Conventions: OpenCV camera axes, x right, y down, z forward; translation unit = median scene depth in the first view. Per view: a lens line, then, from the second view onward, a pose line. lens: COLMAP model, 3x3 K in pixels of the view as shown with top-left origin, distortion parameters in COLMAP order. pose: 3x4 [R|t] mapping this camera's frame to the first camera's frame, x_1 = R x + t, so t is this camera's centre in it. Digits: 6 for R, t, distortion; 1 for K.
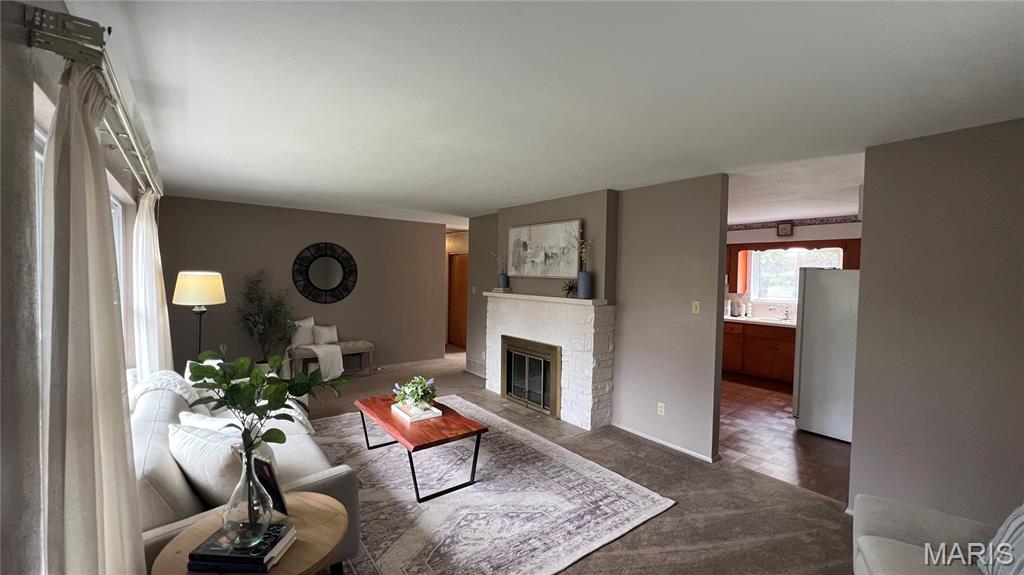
lens RADIAL K [[410.2, 0, 512.0], [0, 410.2, 287.5], [0, 0, 1]] dist [0.000921, 0.000093]
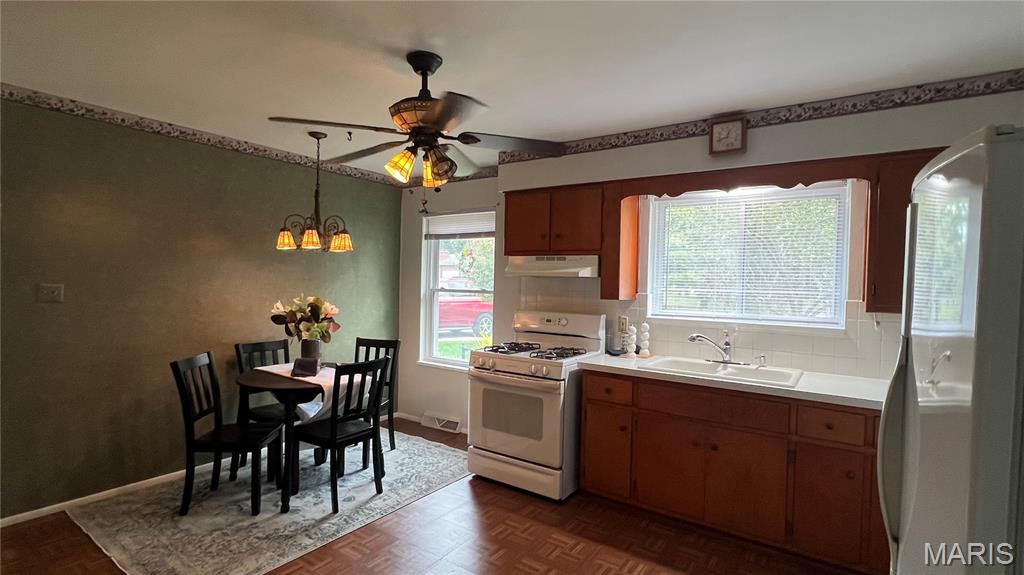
lens RADIAL K [[491.4, 0, 512.0], [0, 491.4, 287.5], [0, 0, 1]] dist [-0.002495, -0.000172]
pose [[0.957408, 0.001854, 0.288731, 0.290196], [0.001094, 0.999949, -0.010050, 0.006389], [-0.288735, 0.009938, 0.957357, 0.534392]]
